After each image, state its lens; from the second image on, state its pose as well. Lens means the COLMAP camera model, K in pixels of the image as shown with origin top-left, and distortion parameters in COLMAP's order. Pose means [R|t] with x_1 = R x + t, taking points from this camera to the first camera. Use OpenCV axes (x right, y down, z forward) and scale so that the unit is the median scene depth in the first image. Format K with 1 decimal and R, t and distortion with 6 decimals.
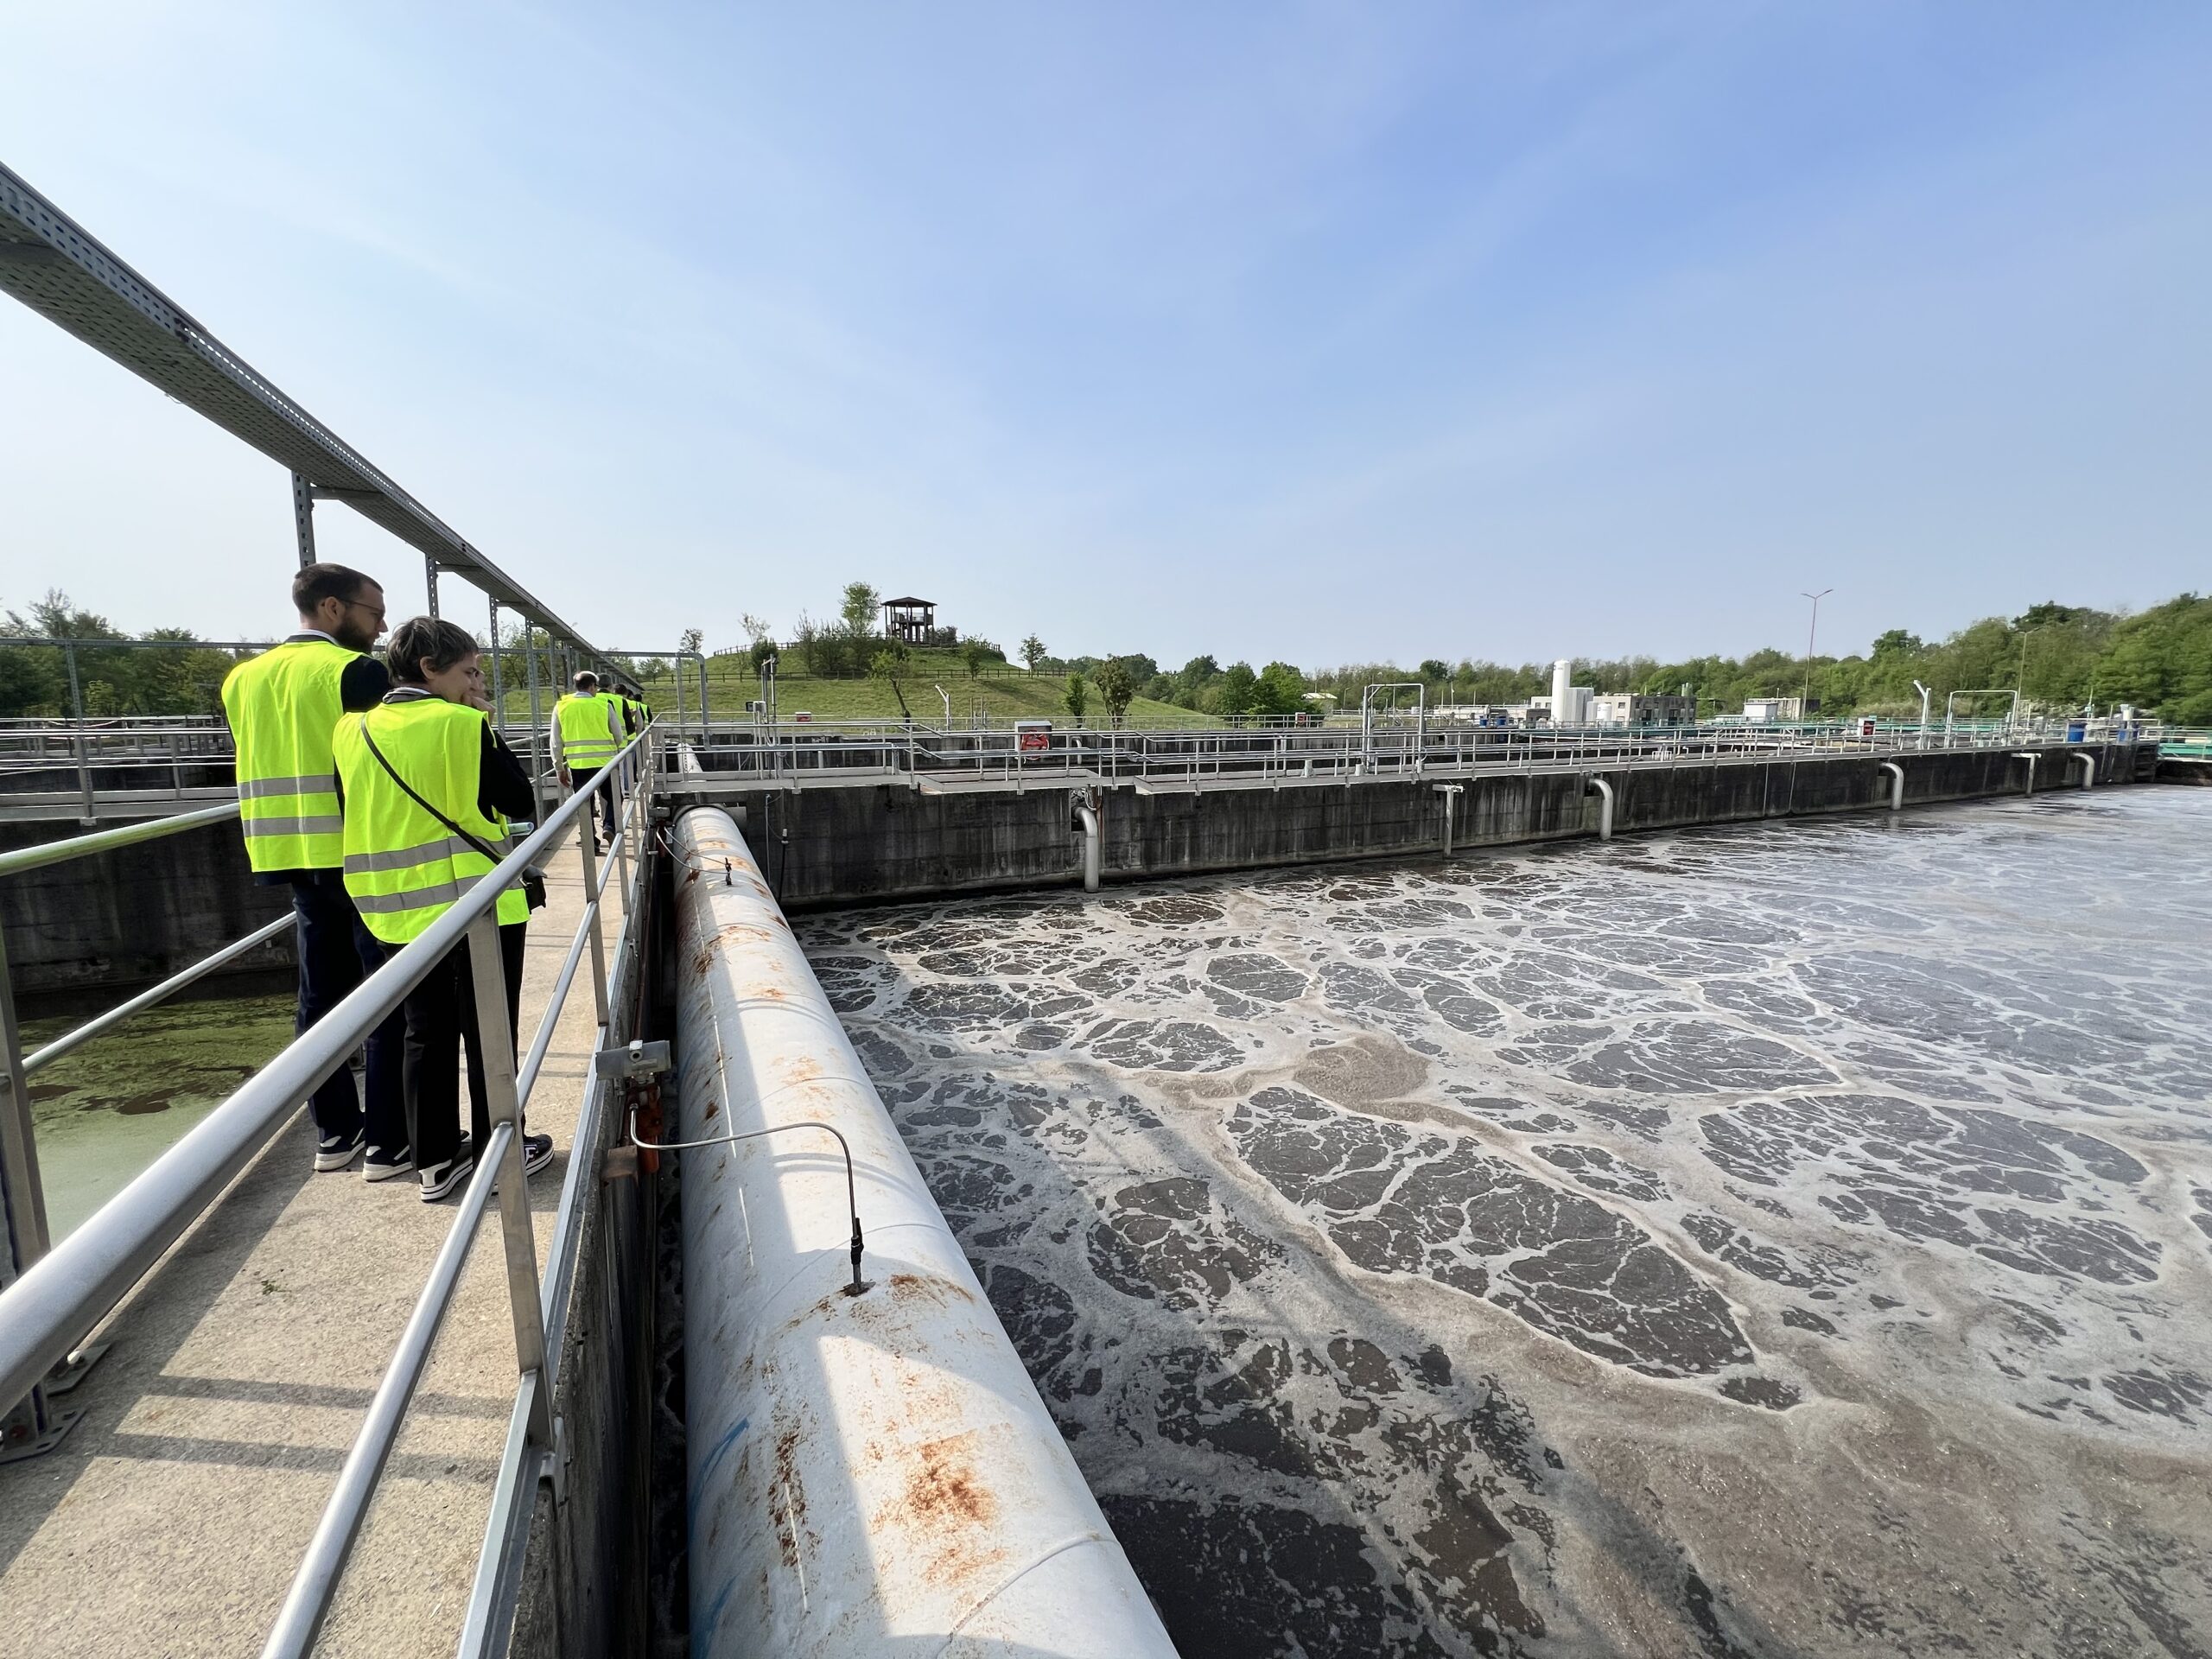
lens RADIAL K [[879.4, 0, 1093.0], [0, 879.4, 800.3], [0, 0, 1]] dist [0.001259, -0.000031]
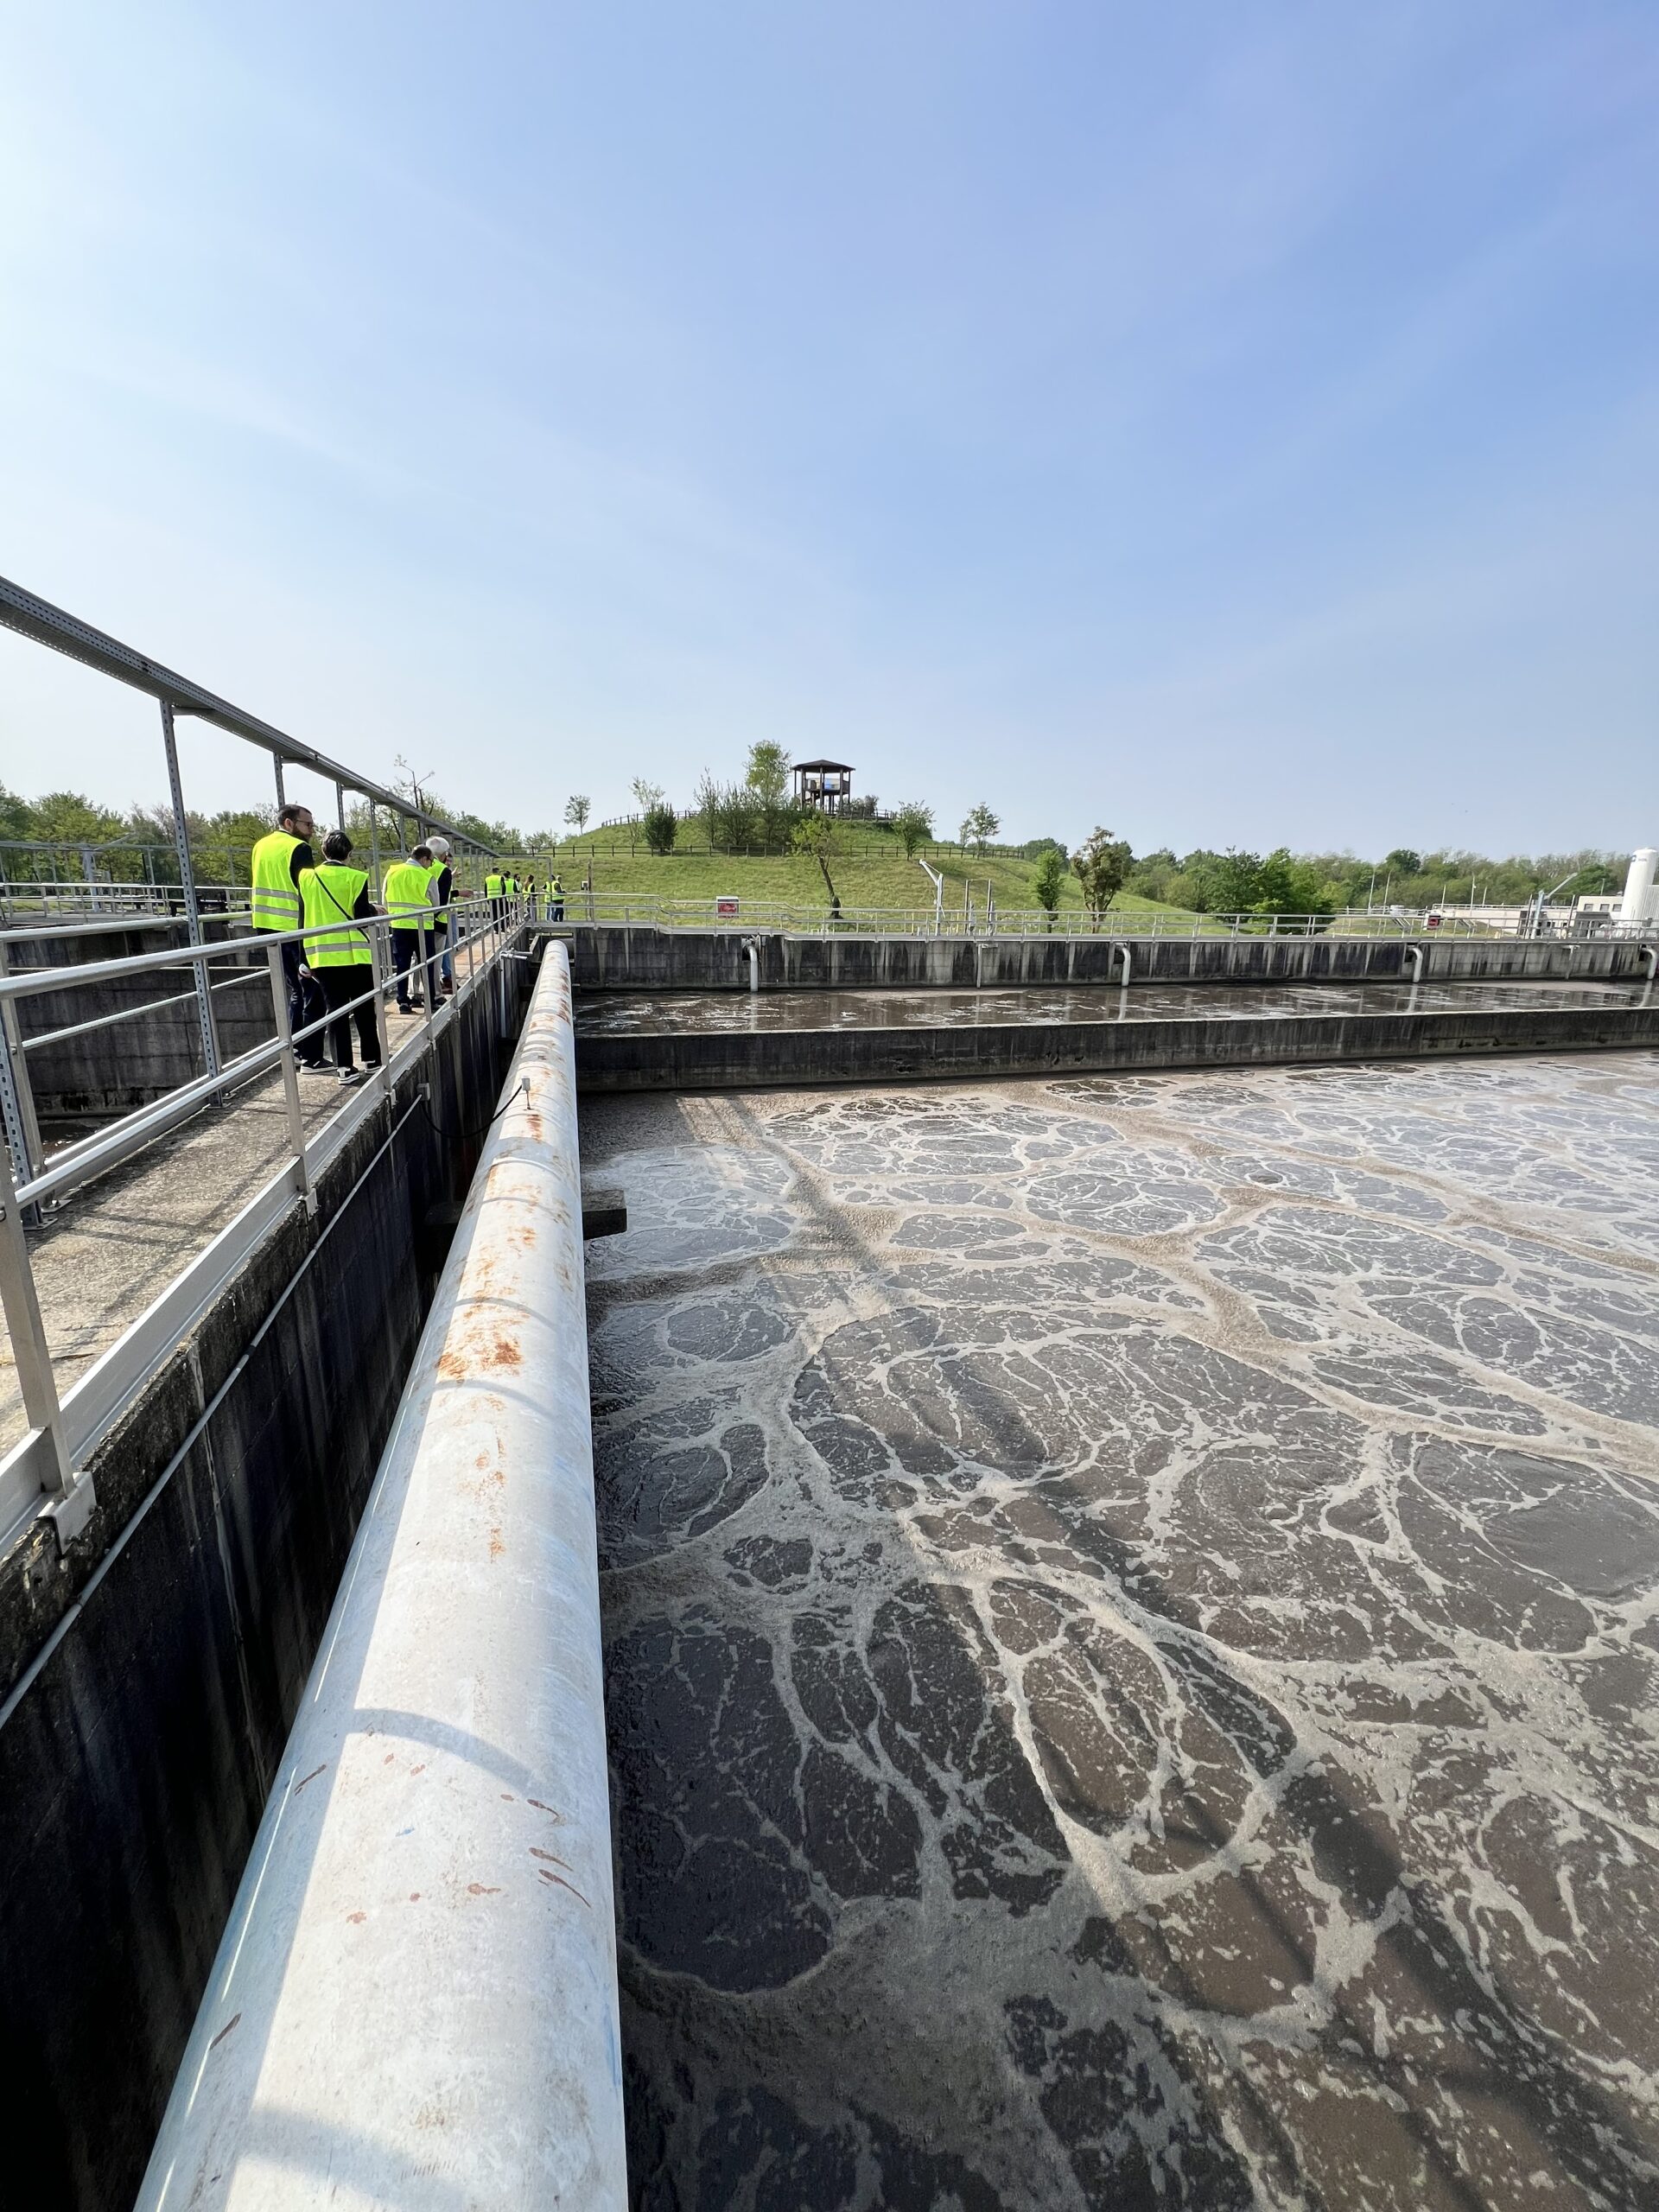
lens RADIAL K [[879.4, 0, 835.0], [0, 879.4, 1087.8], [0, 0, 1]] dist [0.001259, -0.000031]
pose [[0.988244, 0.053307, -0.143289, -0.065955], [-0.037237, 0.992945, 0.112577, -0.015950], [0.148279, -0.105918, 0.983257, 0.153741]]
